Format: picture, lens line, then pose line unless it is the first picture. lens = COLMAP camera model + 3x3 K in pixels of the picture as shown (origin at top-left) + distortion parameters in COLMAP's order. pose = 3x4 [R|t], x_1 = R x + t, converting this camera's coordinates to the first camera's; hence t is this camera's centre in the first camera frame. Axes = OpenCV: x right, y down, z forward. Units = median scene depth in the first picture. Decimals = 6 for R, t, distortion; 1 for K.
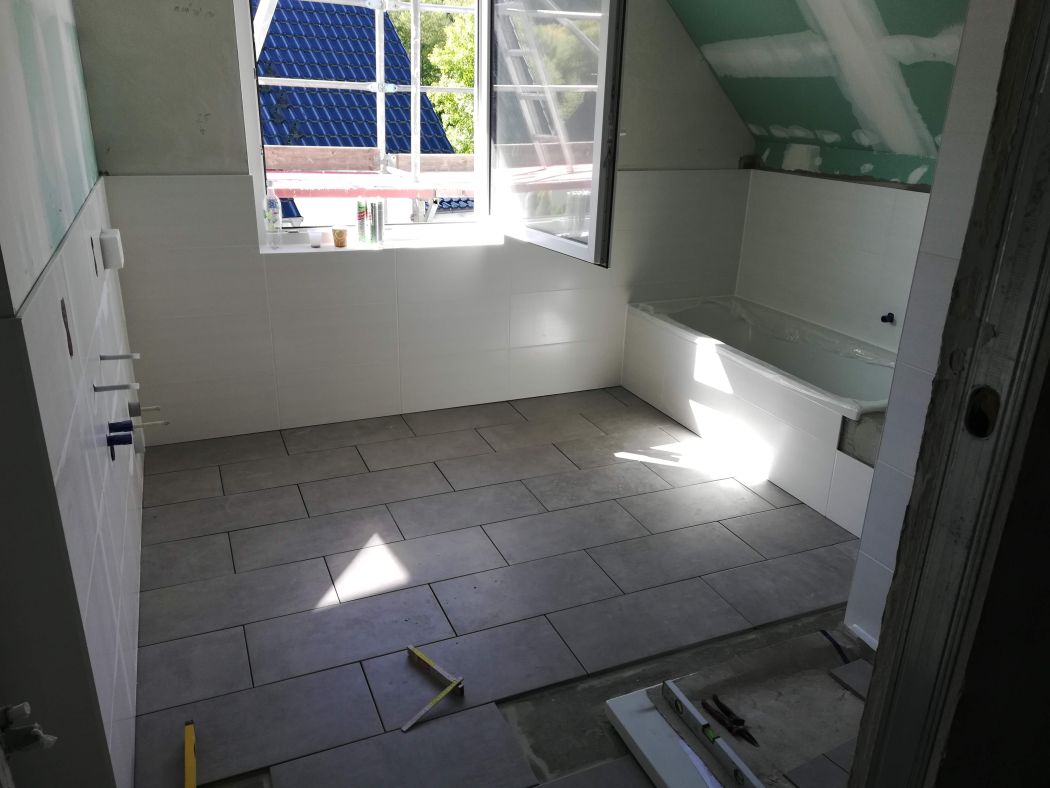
lens RADIAL K [[796.1, 0, 525.0], [0, 796.1, 394.0], [0, 0, 1]] dist [0.000800, -0.002863]
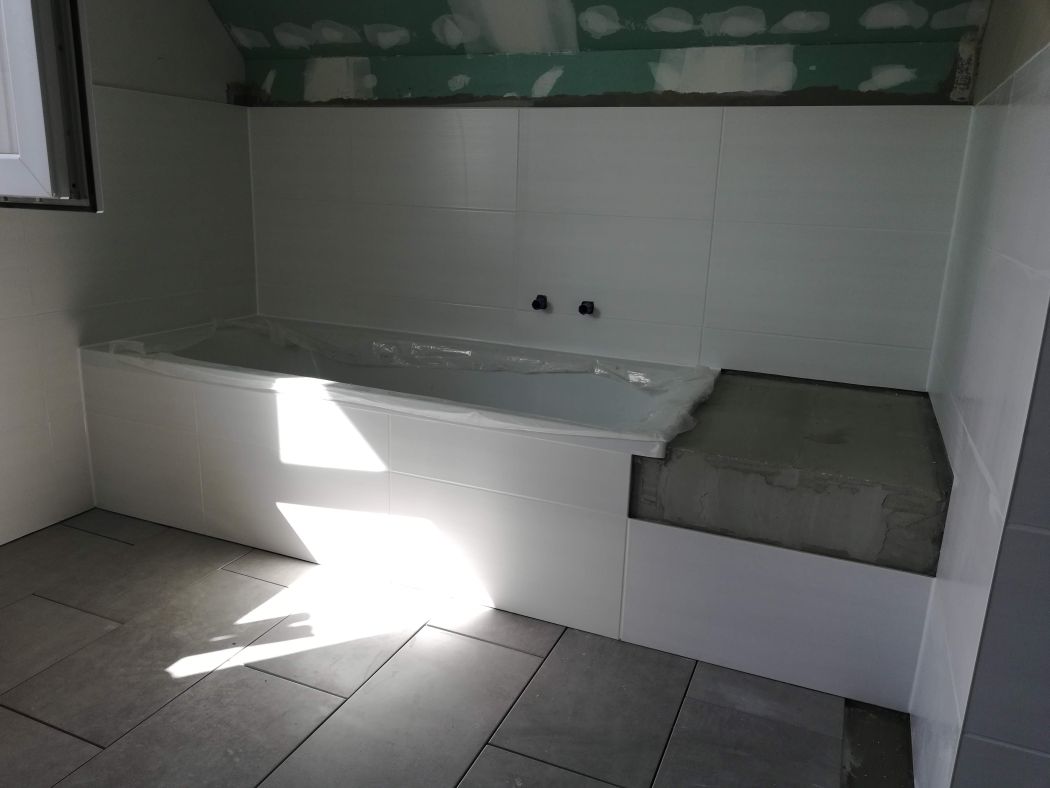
lens RADIAL K [[796.1, 0, 525.0], [0, 796.1, 394.0], [0, 0, 1]] dist [0.000800, -0.002863]
pose [[0.719719, -0.173900, 0.672134, -0.013441], [0.226216, 0.974028, 0.009776, -0.029223], [-0.656377, 0.145011, 0.740365, 0.513345]]
